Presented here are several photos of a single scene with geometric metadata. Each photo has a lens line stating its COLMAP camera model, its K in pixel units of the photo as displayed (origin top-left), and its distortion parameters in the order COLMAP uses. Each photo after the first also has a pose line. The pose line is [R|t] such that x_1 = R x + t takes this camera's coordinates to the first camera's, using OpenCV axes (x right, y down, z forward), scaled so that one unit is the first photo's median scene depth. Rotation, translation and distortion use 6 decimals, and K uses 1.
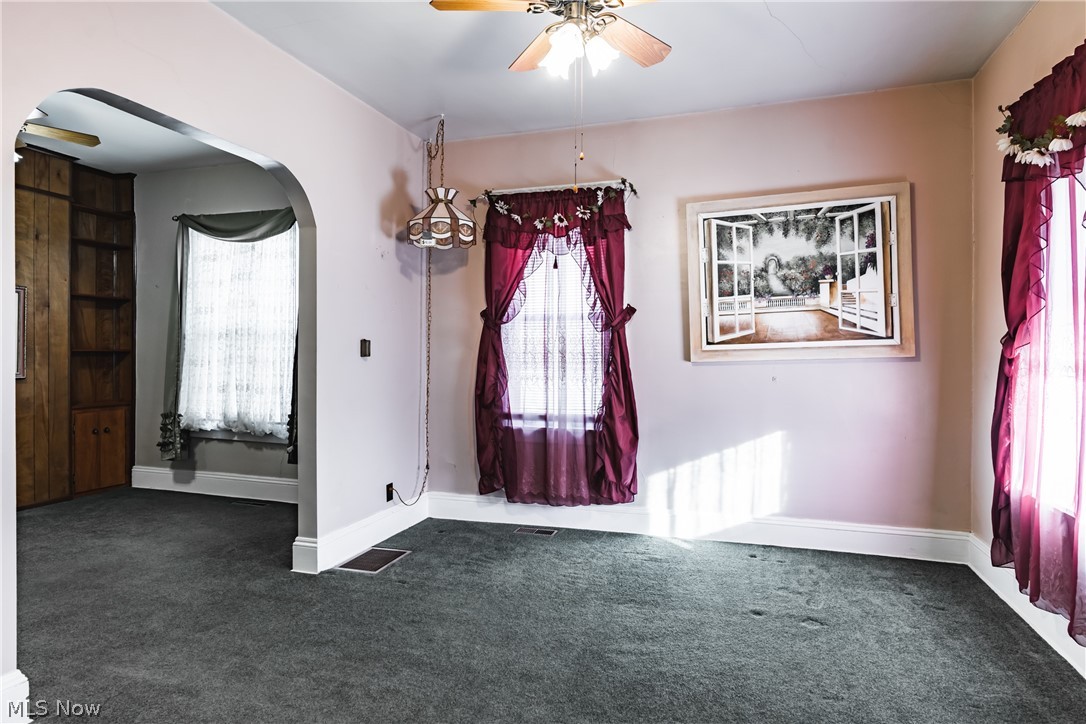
lens RADIAL K [[624.2, 0, 541.4], [0, 624.2, 350.1], [0, 0, 1]] dist [-0.000223, -0.000771]
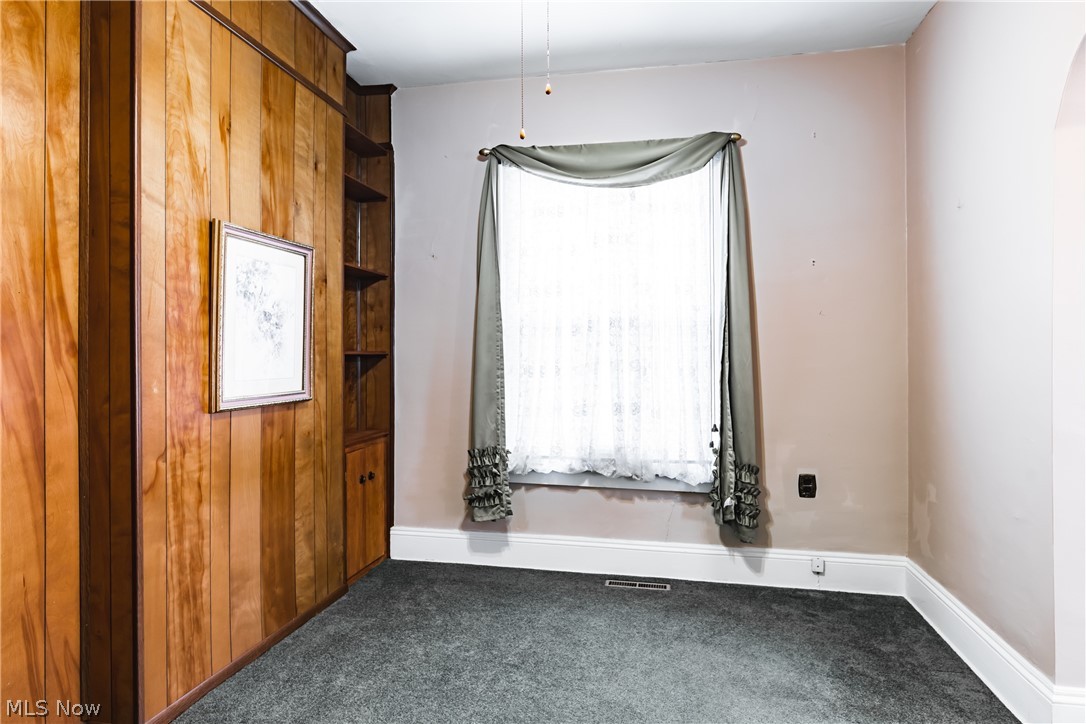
lens RADIAL K [[624.2, 0, 541.4], [0, 624.2, 350.1], [0, 0, 1]] dist [-0.000223, -0.000771]
pose [[0.992858, -0.004071, 0.119236, -0.622429], [0.004088, 0.999992, 0.000103, -0.001666], [-0.119236, 0.000385, 0.992866, 0.347766]]
